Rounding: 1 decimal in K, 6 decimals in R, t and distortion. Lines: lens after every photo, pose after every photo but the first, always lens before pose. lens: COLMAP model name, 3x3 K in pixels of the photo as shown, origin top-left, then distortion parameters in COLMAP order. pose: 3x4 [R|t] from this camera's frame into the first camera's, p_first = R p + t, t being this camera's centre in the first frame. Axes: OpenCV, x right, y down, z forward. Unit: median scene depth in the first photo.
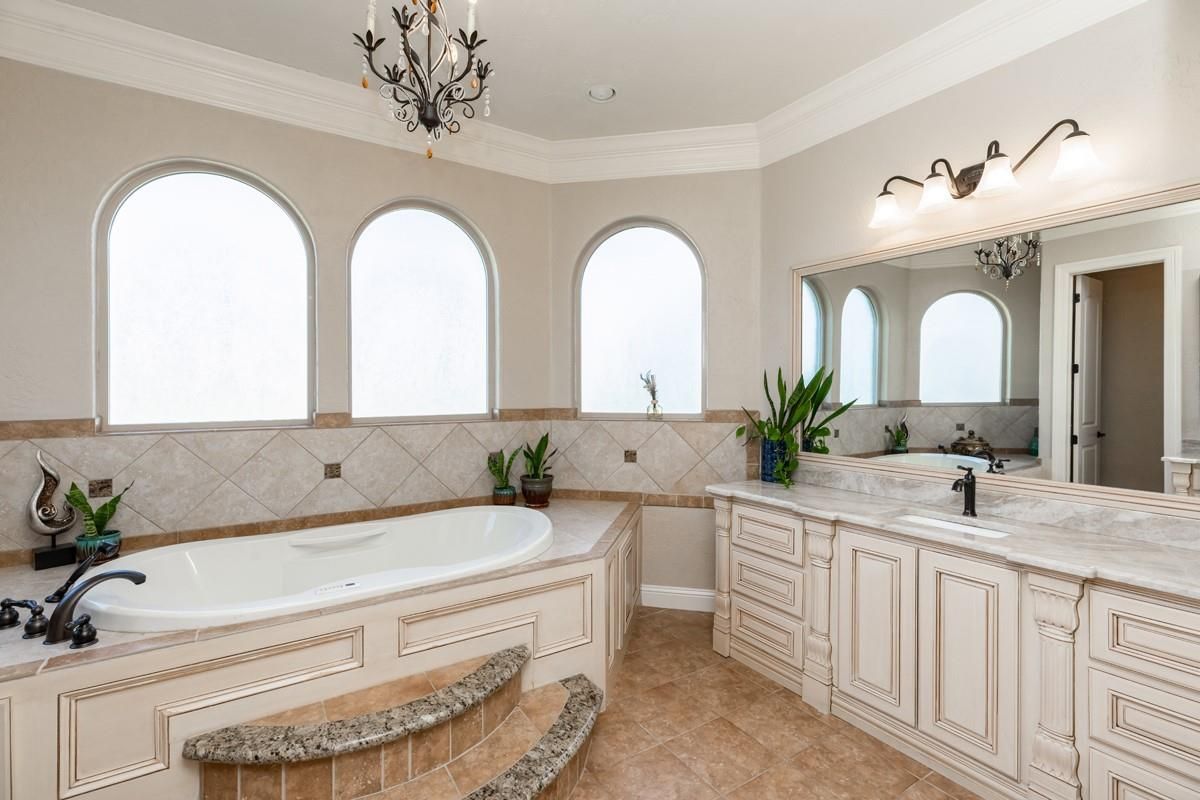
lens RADIAL K [[544.5, 0, 621.3], [0, 544.5, 384.7], [0, 0, 1]] dist [0.002460, -0.001050]
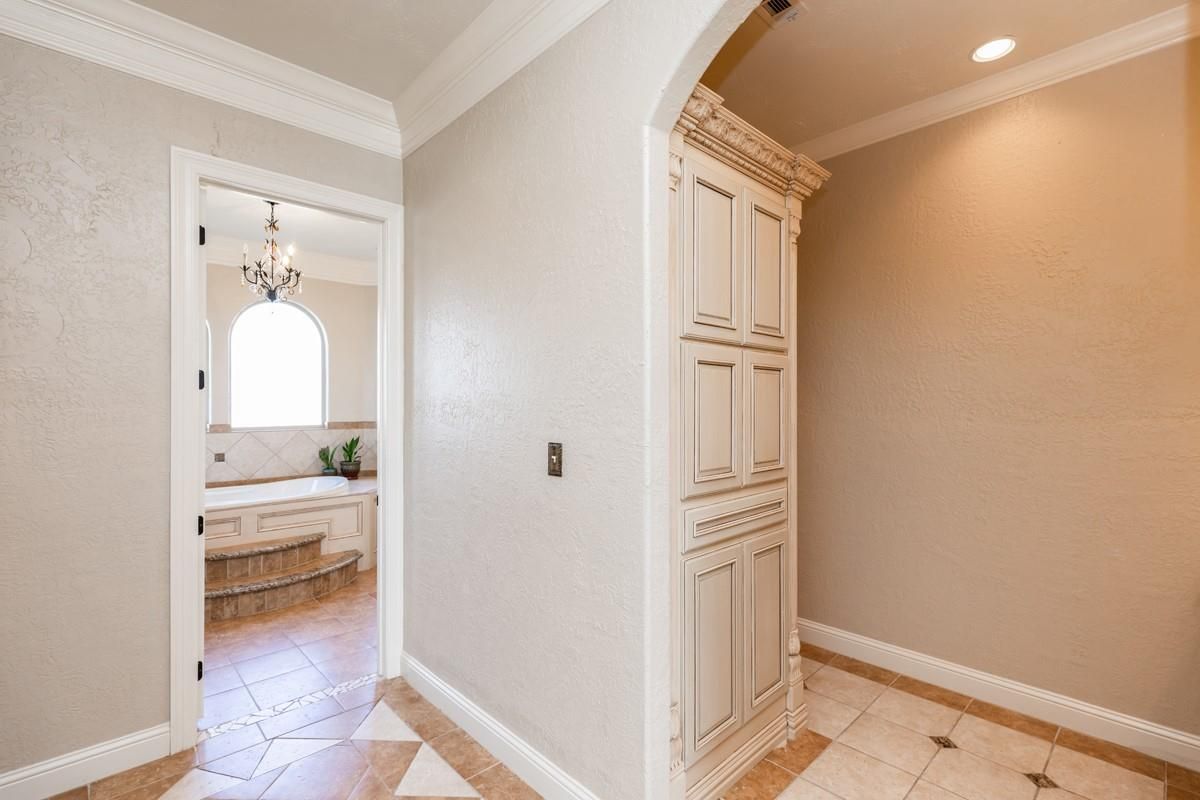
lens RADIAL K [[544.5, 0, 611.0], [0, 544.5, 402.1], [0, 0, 1]] dist [0.002460, -0.001050]
pose [[0.986247, 0.003713, 0.165235, 0.445965], [-0.003777, 0.999993, 0.000070, -0.025520], [-0.165234, -0.000693, 0.986254, -0.991569]]
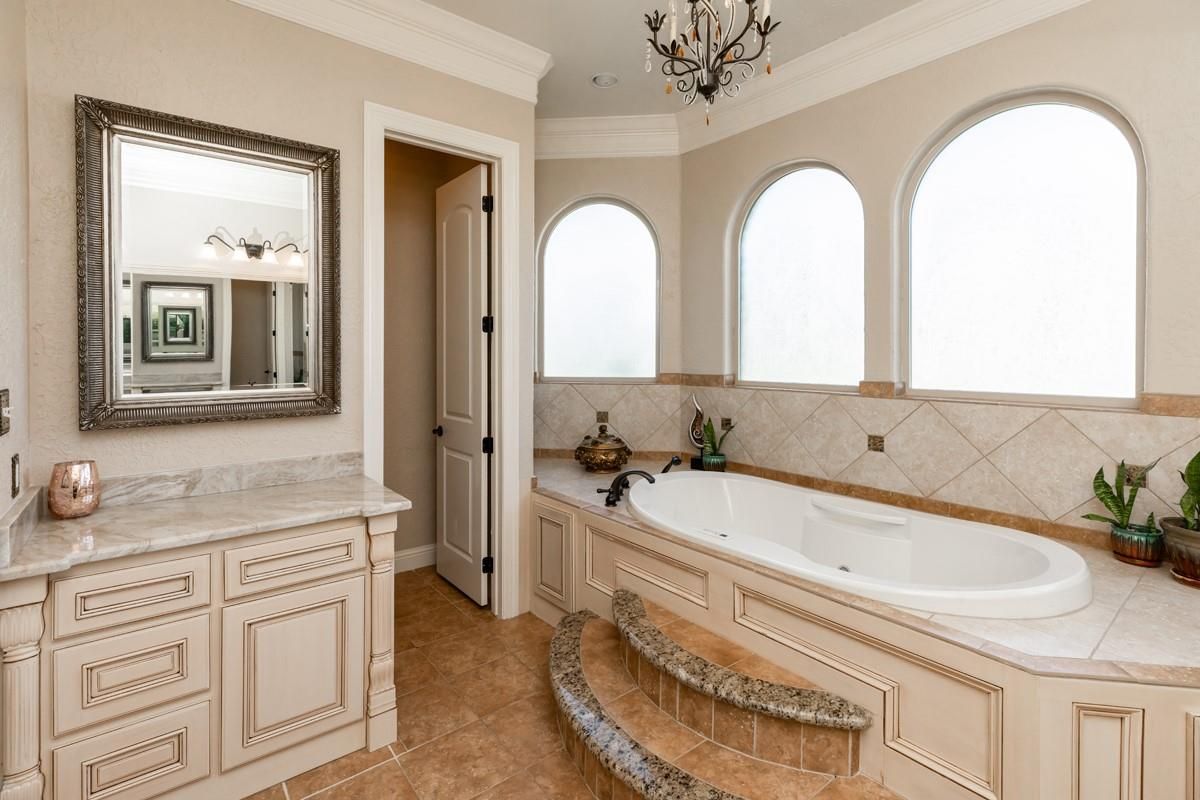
lens RADIAL K [[544.5, 0, 552.0], [0, 544.5, 355.8], [0, 0, 1]] dist [0.002460, -0.001050]
pose [[0.050802, 0.008271, -0.998675, 0.406065], [0.005195, 0.999950, 0.008546, -0.003801], [0.998695, -0.005622, 0.050756, 0.425465]]
